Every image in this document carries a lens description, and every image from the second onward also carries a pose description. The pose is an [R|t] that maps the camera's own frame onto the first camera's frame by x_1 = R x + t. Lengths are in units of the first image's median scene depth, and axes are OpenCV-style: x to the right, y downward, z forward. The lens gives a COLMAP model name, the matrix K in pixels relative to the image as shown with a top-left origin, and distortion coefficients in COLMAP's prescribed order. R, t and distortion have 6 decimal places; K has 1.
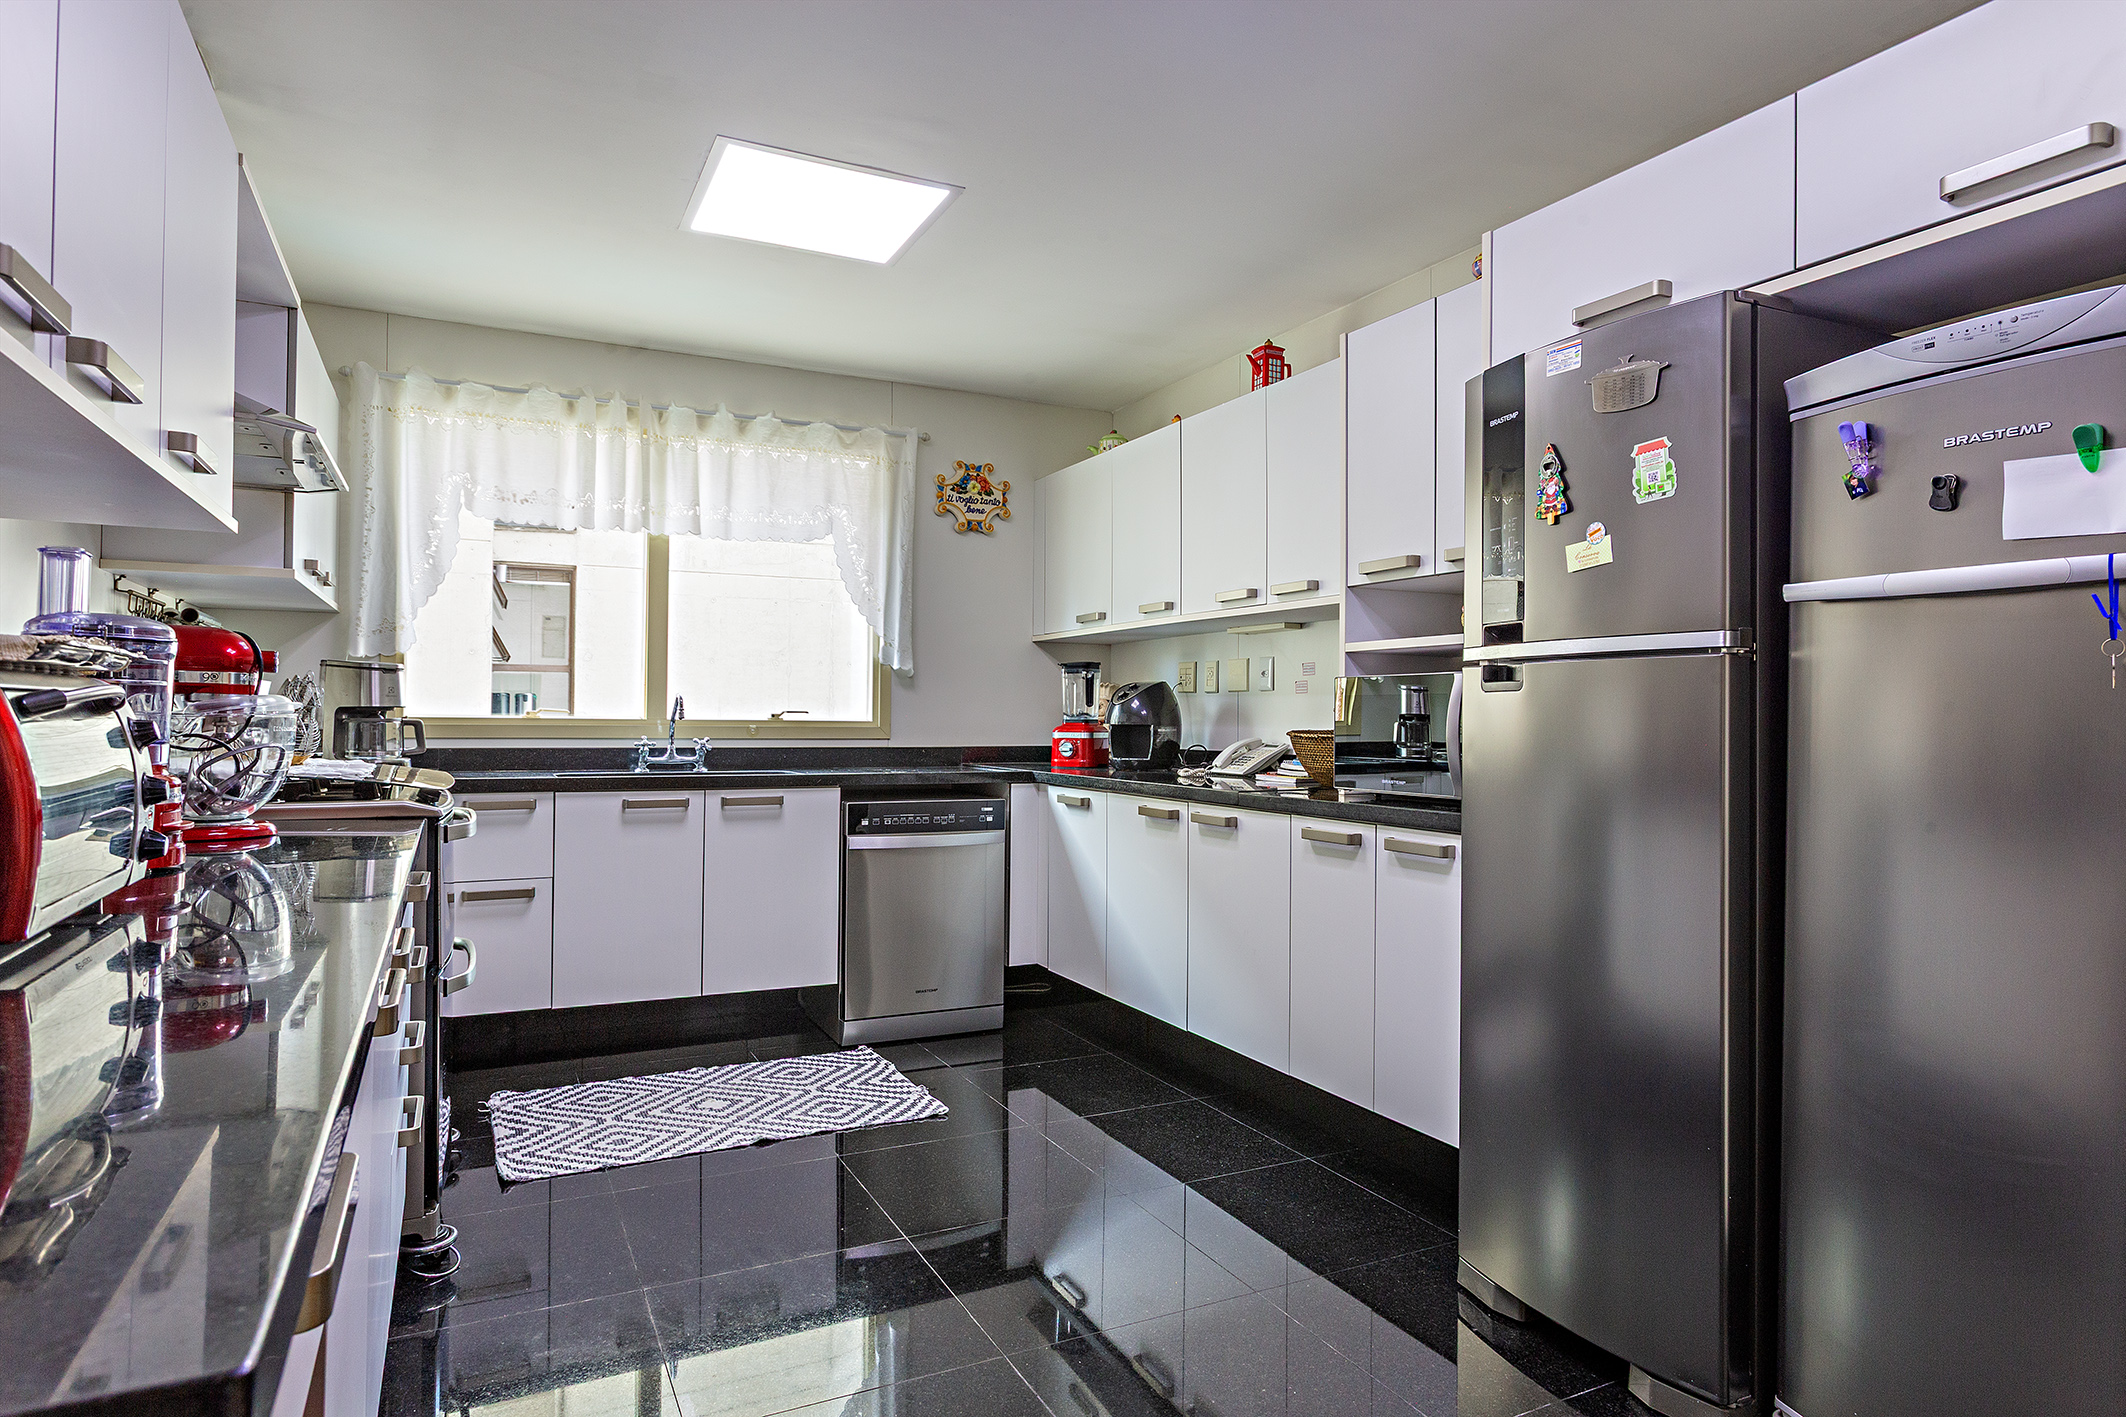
lens RADIAL K [[1238.8, 0, 1069.6], [0, 1238.8, 713.4], [0, 0, 1]] dist [-0.017462, 0.002763]
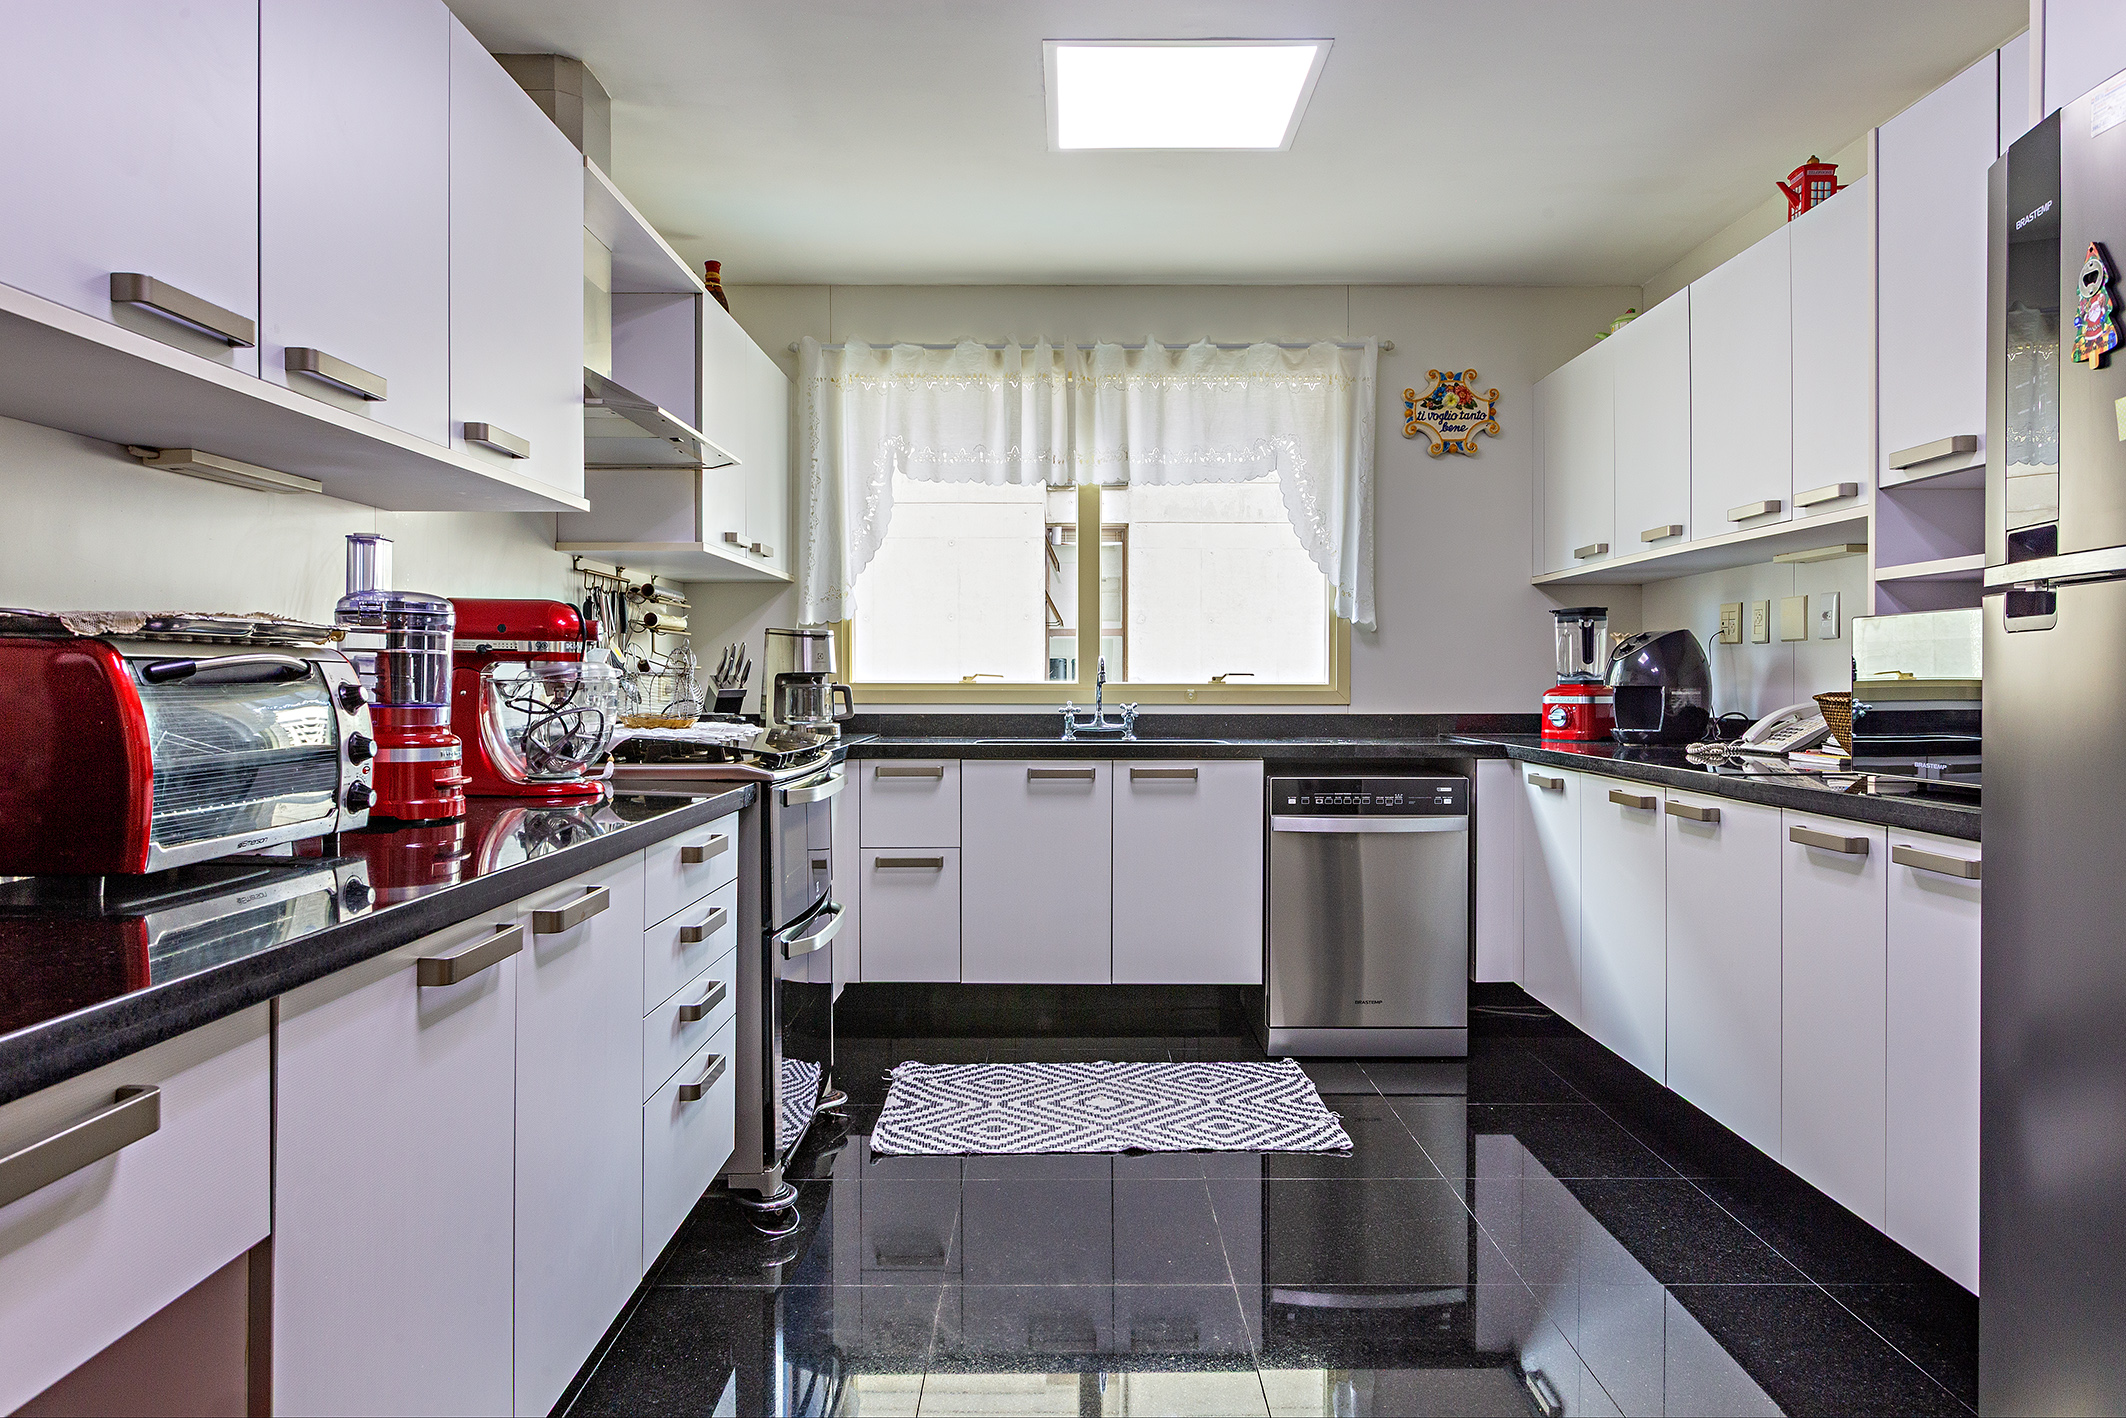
lens RADIAL K [[1394.6, 0, 1060.6], [0, 1394.6, 699.4], [0, 0, 1]] dist [-0.016444, 0.003623]
pose [[0.886162, -0.001773, -0.463372, 0.150801], [0.008807, 0.999876, 0.013017, 0.003181], [0.463292, -0.015616, 0.886068, 0.067892]]
